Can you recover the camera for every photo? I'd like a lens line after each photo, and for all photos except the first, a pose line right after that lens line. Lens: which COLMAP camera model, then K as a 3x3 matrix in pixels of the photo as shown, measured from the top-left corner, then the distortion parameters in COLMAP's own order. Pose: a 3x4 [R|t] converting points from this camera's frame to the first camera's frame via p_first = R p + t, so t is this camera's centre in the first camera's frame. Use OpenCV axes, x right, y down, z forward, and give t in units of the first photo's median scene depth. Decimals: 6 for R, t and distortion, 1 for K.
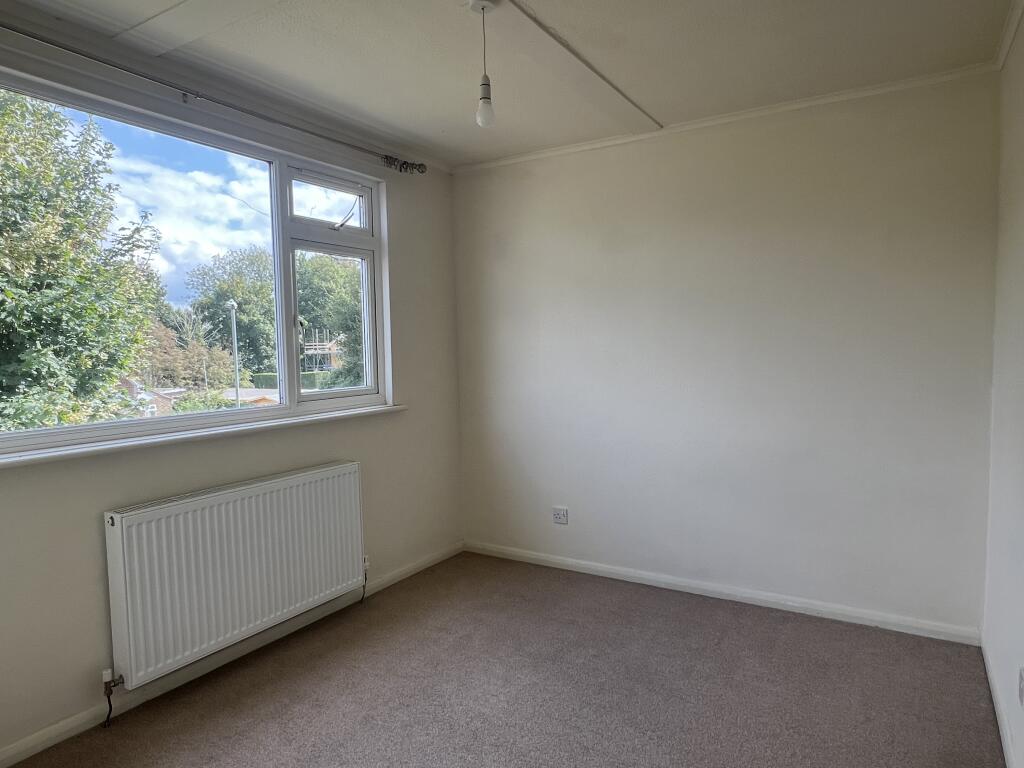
lens RADIAL K [[640.6, 0, 512.5], [0, 640.6, 384.9], [0, 0, 1]] dist [-0.009898, -0.000940]
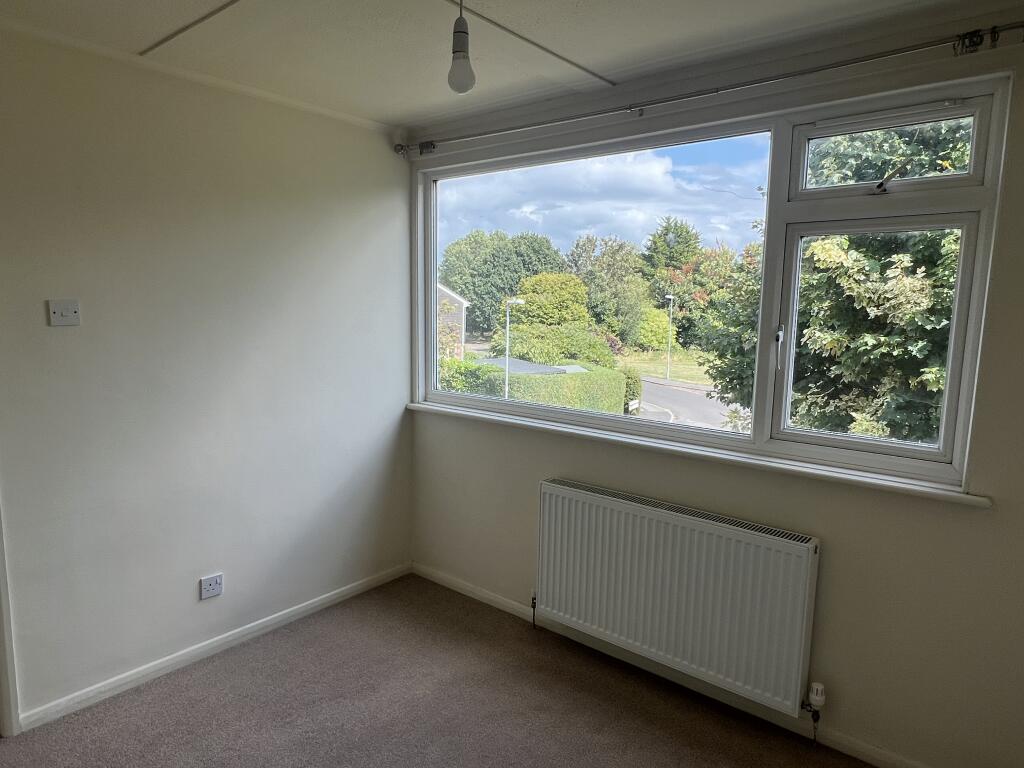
lens RADIAL K [[640.6, 0, 510.9], [0, 640.6, 389.3], [0, 0, 1]] dist [-0.009898, -0.000940]
pose [[-0.123702, 0.159481, -0.979420, 0.453960], [-0.074879, 0.982687, 0.169471, -0.139555], [0.989490, 0.094302, -0.109618, 0.773683]]
